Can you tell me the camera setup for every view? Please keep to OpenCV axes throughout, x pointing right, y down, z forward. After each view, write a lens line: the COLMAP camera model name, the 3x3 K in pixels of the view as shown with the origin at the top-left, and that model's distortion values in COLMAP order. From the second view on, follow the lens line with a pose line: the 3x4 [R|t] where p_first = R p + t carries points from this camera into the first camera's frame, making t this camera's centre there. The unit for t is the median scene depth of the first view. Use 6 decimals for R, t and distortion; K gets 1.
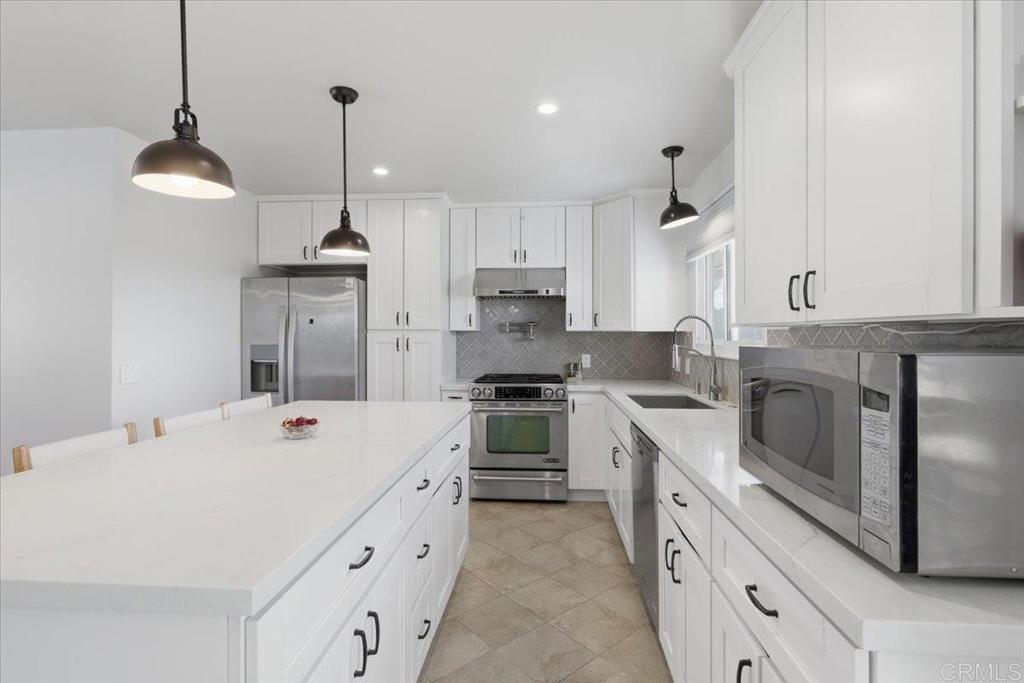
lens RADIAL K [[484.1, 0, 512.2], [0, 484.1, 336.8], [0, 0, 1]] dist [-0.000915, 0.000001]
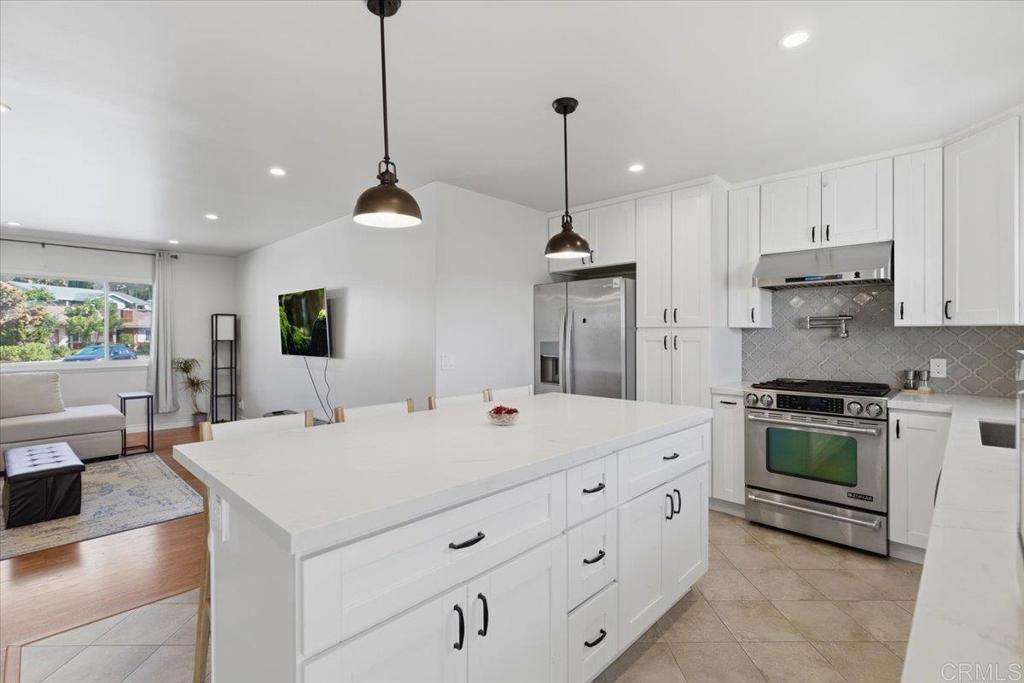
lens RADIAL K [[470.6, 0, 510.2], [0, 470.6, 336.9], [0, 0, 1]] dist [0.000484, -0.000178]
pose [[0.766149, 0.001119, -0.642662, 0.133741], [0.002146, 0.999988, 0.004300, 0.000023], [0.642659, -0.004674, 0.766138, 0.081216]]
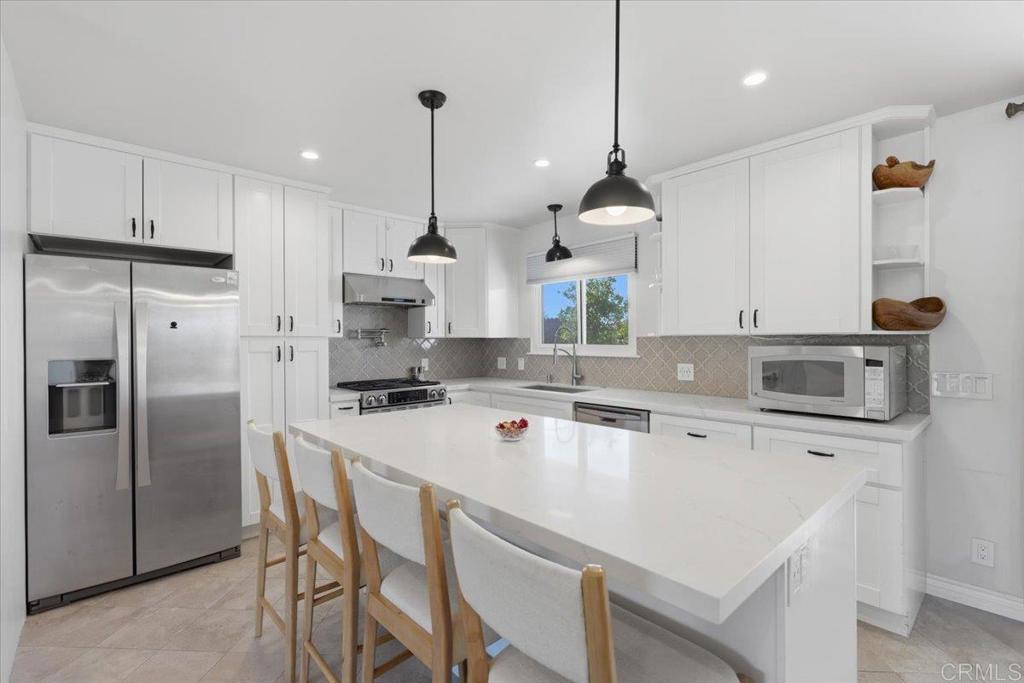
lens RADIAL K [[463.6, 0, 512.0], [0, 463.6, 341.5], [0, 0, 1]] dist [-0.000243, -0.000307]
pose [[0.686603, -0.008734, 0.726980, -0.561400], [0.009003, 0.999953, 0.003511, -0.005072], [-0.726977, 0.004134, 0.686650, 0.142430]]
